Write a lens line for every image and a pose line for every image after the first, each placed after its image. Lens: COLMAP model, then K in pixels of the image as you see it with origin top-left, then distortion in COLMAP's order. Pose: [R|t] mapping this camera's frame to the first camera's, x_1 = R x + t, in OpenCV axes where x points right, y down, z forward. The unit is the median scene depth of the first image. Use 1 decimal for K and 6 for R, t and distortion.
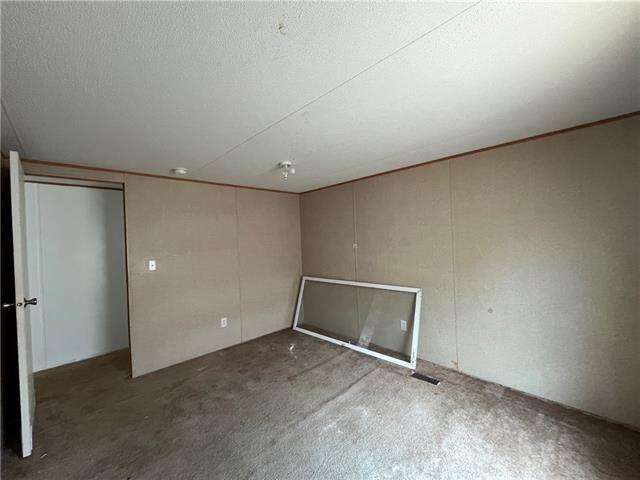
lens RADIAL K [[260.3, 0, 319.6], [0, 260.3, 240.3], [0, 0, 1]] dist [-0.002734, 0.000526]
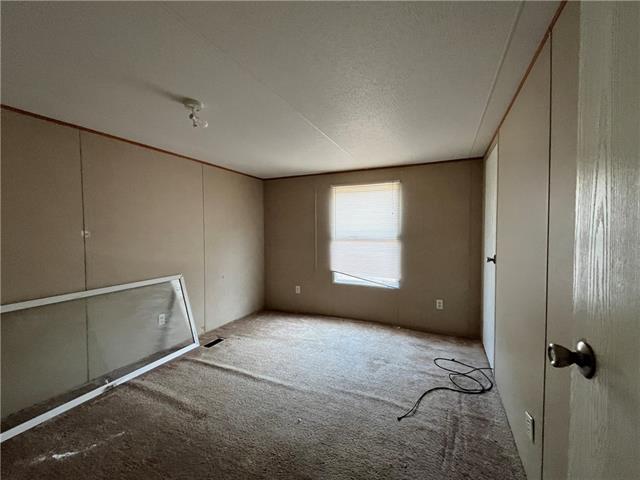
lens RADIAL K [[260.3, 0, 318.6], [0, 260.3, 238.6], [0, 0, 1]] dist [-0.002734, 0.000526]
pose [[-0.350644, 0.013900, 0.936406, -0.836021], [0.021018, 0.999755, -0.006970, 0.062975], [-0.936273, 0.017238, -0.350850, 0.894712]]
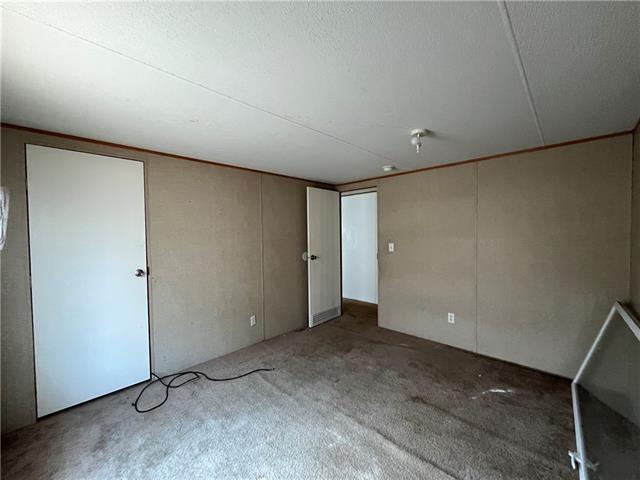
lens RADIAL K [[260.3, 0, 320.2], [0, 260.3, 240.9], [0, 0, 1]] dist [-0.002734, 0.000526]
pose [[0.030927, 0.062737, -0.997551, 0.629673], [0.006531, 0.997994, 0.062967, -0.017609], [0.999500, -0.008462, 0.030455, 0.639606]]
